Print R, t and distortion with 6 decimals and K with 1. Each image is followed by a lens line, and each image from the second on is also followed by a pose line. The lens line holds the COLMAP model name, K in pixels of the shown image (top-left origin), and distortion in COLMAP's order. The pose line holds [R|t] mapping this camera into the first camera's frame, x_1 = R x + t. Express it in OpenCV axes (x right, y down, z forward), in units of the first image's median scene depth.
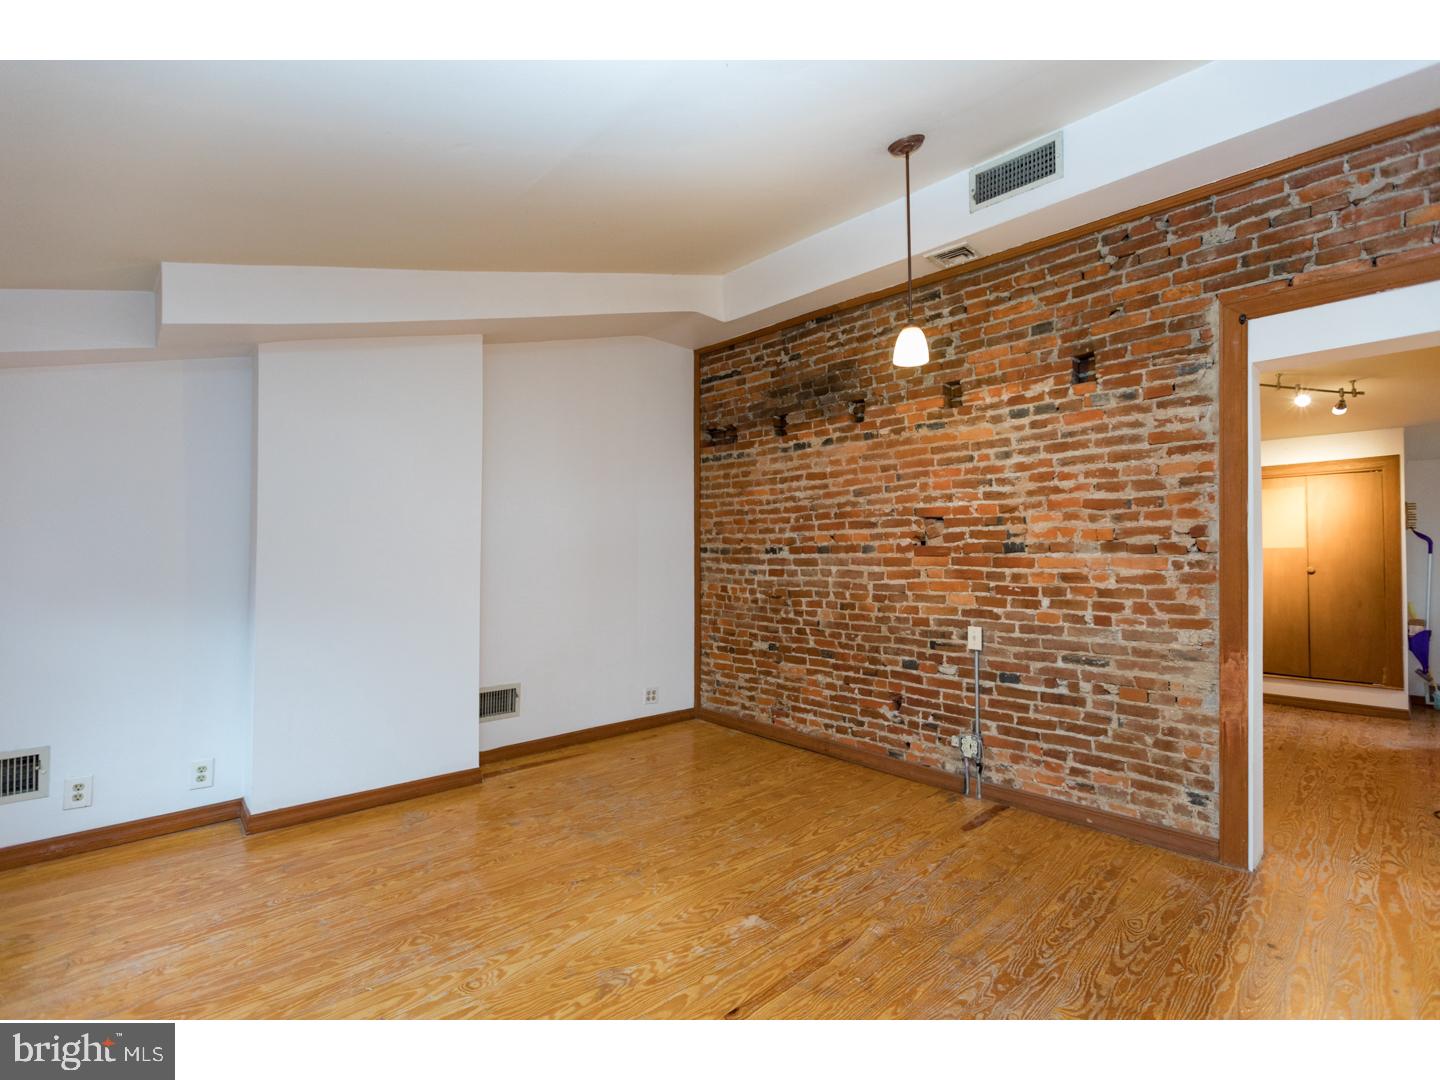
lens RADIAL K [[639.4, 0, 716.9], [0, 639.4, 546.1], [0, 0, 1]] dist [0.002721, -0.001914]
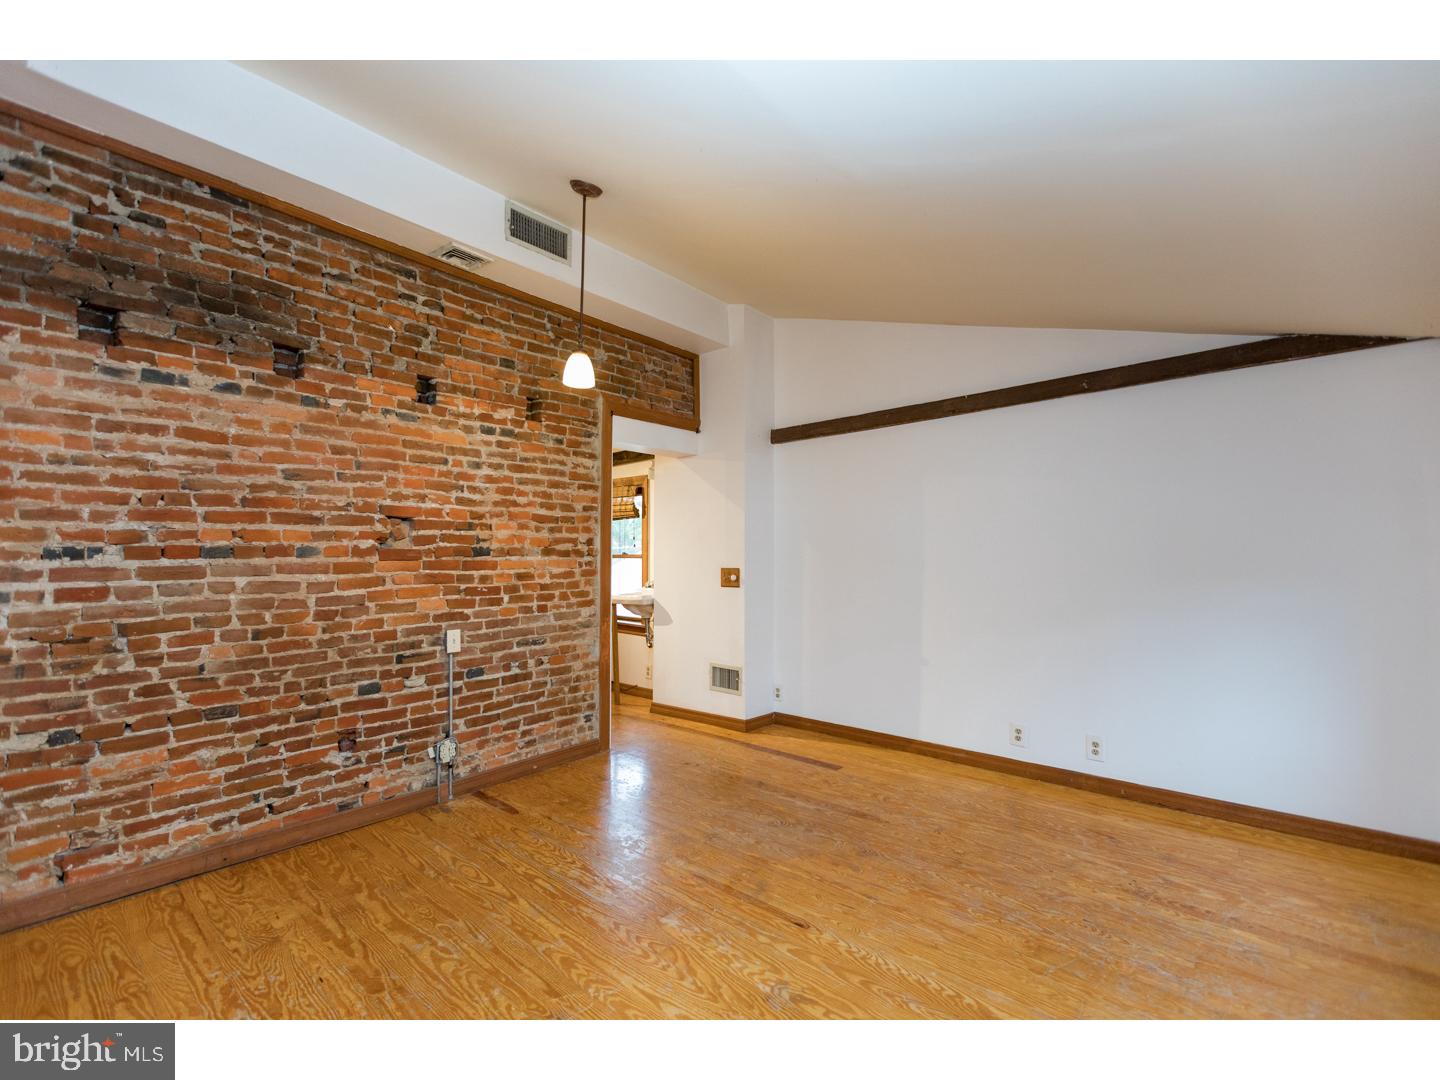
lens RADIAL K [[639.4, 0, 724.5], [0, 639.4, 545.4], [0, 0, 1]] dist [0.002721, -0.001914]
pose [[-0.105052, 0.010386, 0.994413, -0.588750], [-0.014559, 0.999822, -0.011980, -0.001126], [-0.994360, -0.015736, -0.104882, 0.622584]]
